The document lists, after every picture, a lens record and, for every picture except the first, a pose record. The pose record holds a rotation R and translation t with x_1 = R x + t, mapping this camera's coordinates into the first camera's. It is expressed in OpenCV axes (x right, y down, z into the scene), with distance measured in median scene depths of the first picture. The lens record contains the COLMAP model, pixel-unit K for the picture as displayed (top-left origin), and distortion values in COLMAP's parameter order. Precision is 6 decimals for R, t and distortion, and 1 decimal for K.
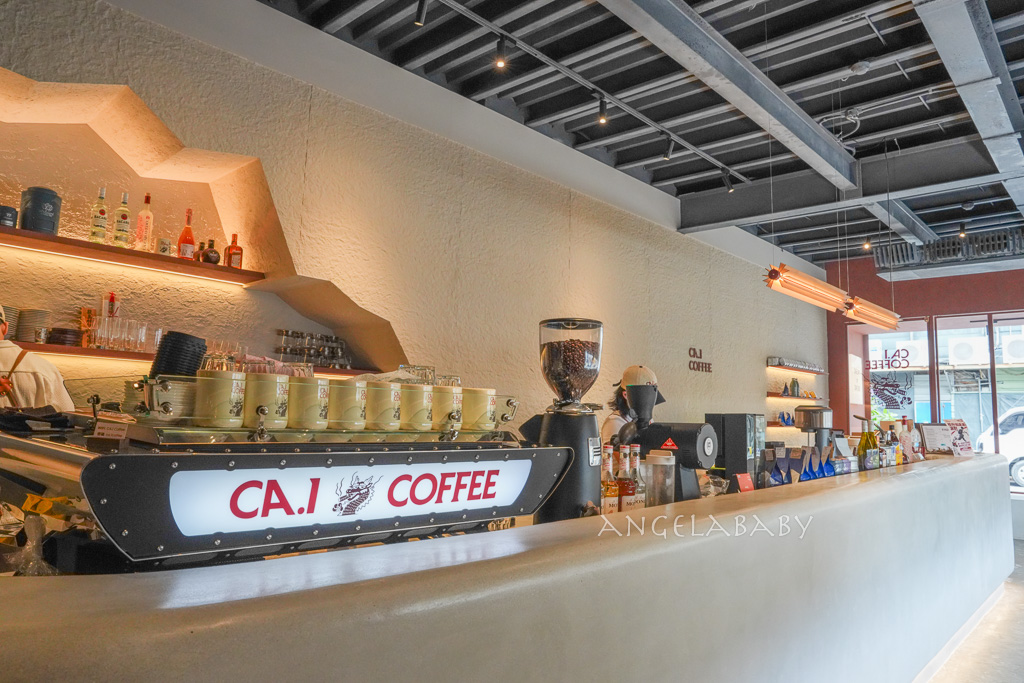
lens RADIAL K [[688.5, 0, 512.0], [0, 688.5, 336.1], [0, 0, 1]] dist [-0.012483, 0.002392]
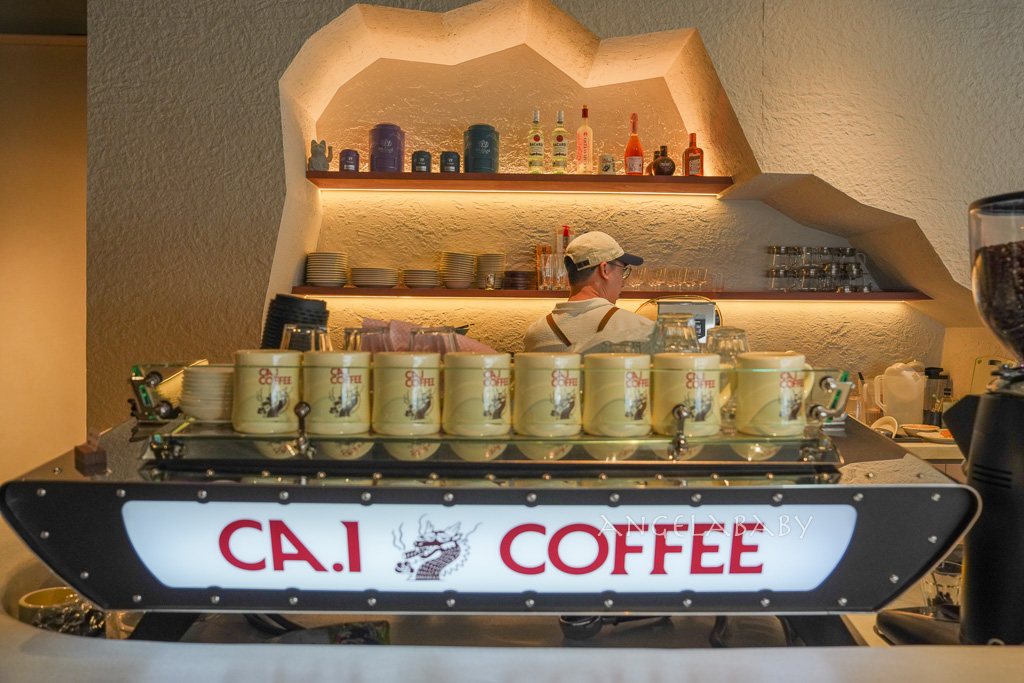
lens RADIAL K [[798.3, 0, 507.3], [0, 798.3, 342.7], [0, 0, 1]] dist [-0.061215, 0.055470]
pose [[0.704915, -0.011366, -0.709201, 0.197674], [0.094317, 0.992494, 0.077840, 0.001361], [0.702993, -0.121760, 0.700696, 0.364933]]
